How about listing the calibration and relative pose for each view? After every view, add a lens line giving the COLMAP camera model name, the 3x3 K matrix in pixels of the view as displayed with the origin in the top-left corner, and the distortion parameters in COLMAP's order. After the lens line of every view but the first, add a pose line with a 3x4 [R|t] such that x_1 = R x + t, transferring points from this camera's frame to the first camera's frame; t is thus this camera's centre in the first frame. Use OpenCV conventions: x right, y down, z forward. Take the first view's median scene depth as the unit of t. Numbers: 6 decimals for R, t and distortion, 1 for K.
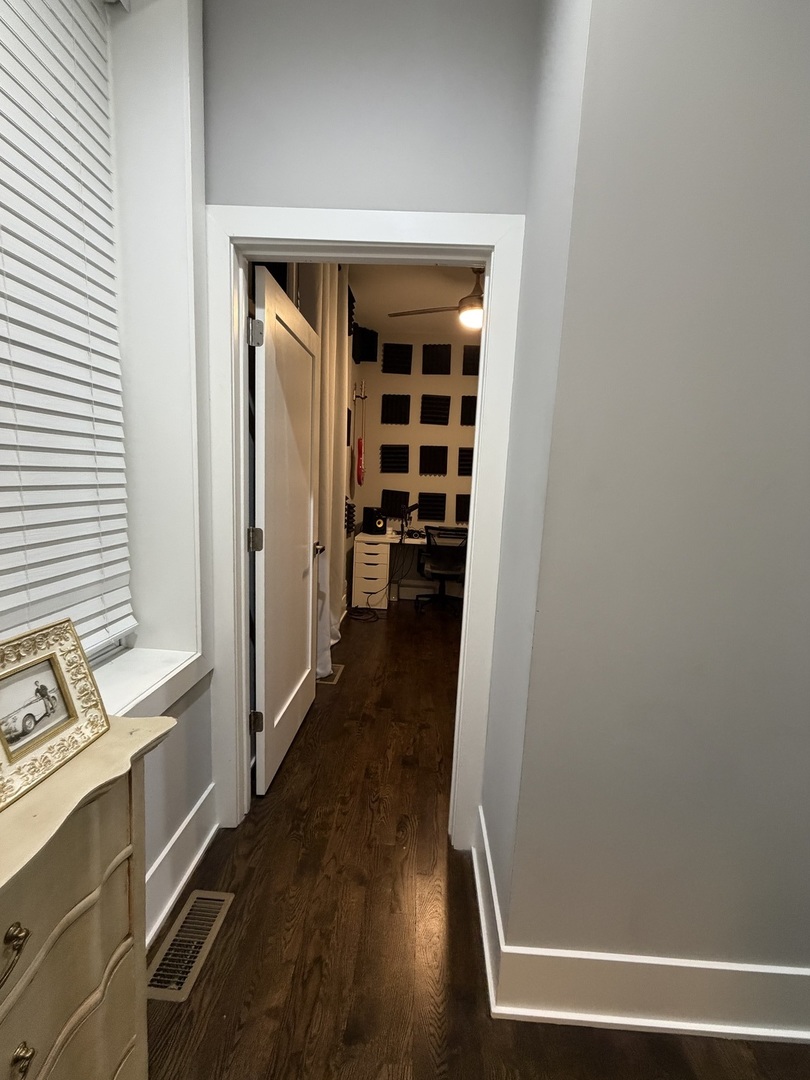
lens RADIAL K [[430.2, 0, 399.8], [0, 430.2, 536.7], [0, 0, 1]] dist [-0.001112, 0.000513]
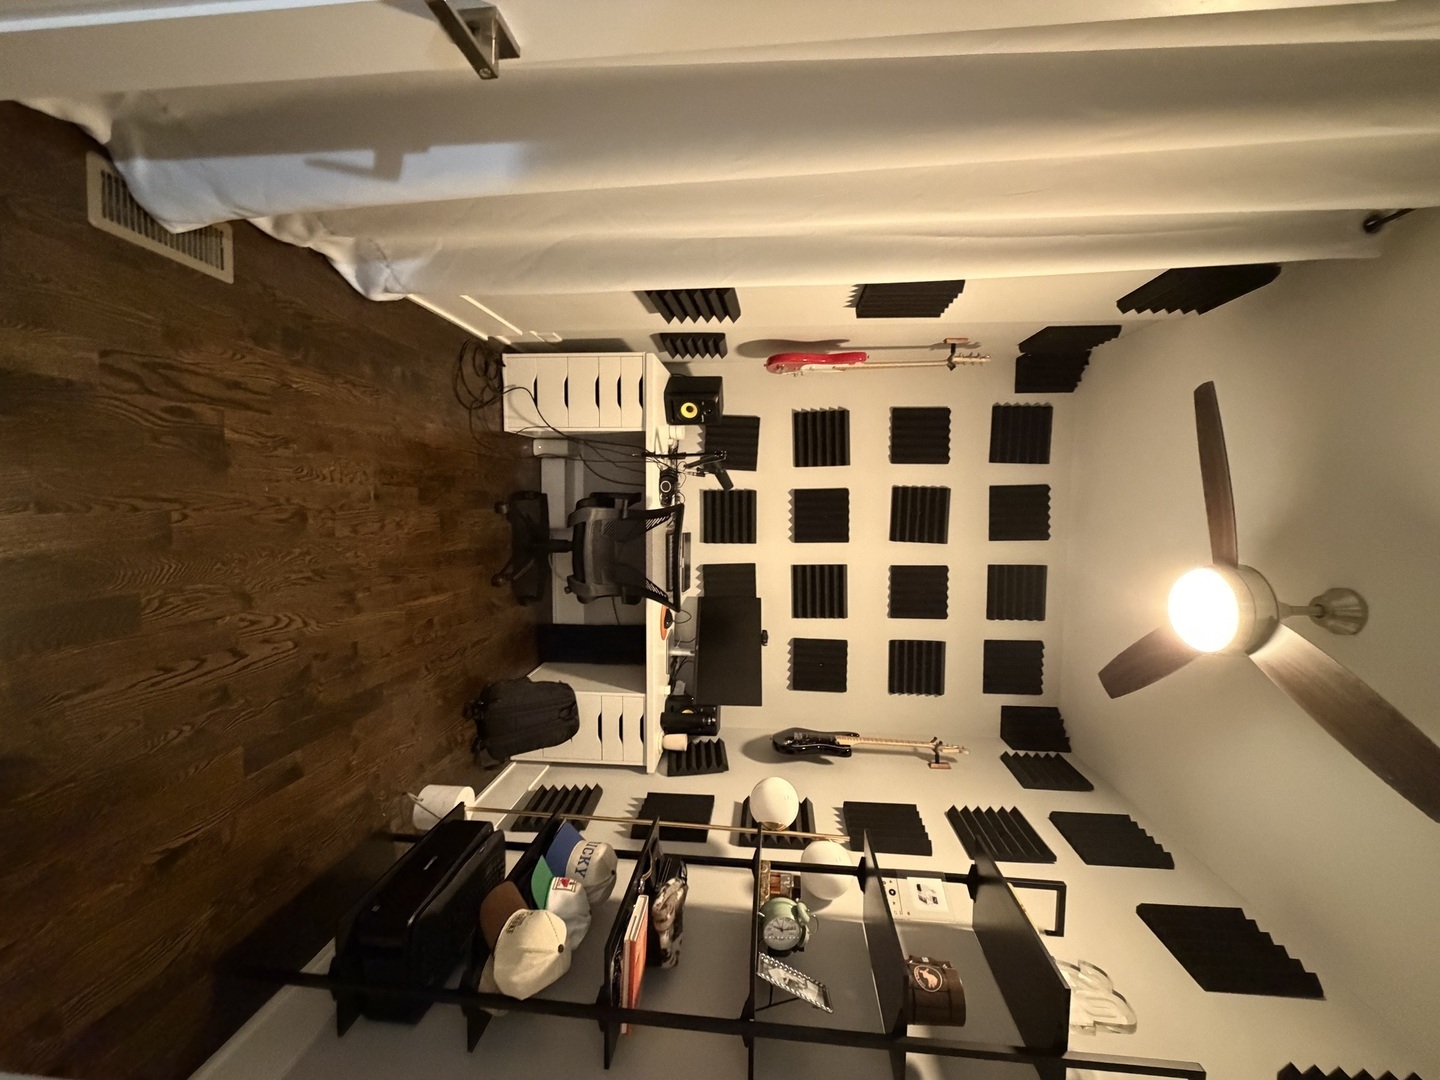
lens RADIAL K [[573.6, 0, 719.0], [0, 573.6, 540.9], [0, 0, 1]] dist [-0.001112, 0.000513]
pose [[0.044157, 0.992149, 0.117009, 0.023516], [-0.998537, 0.047490, -0.025852, -0.039595], [-0.031206, -0.115697, 0.992794, 0.333187]]
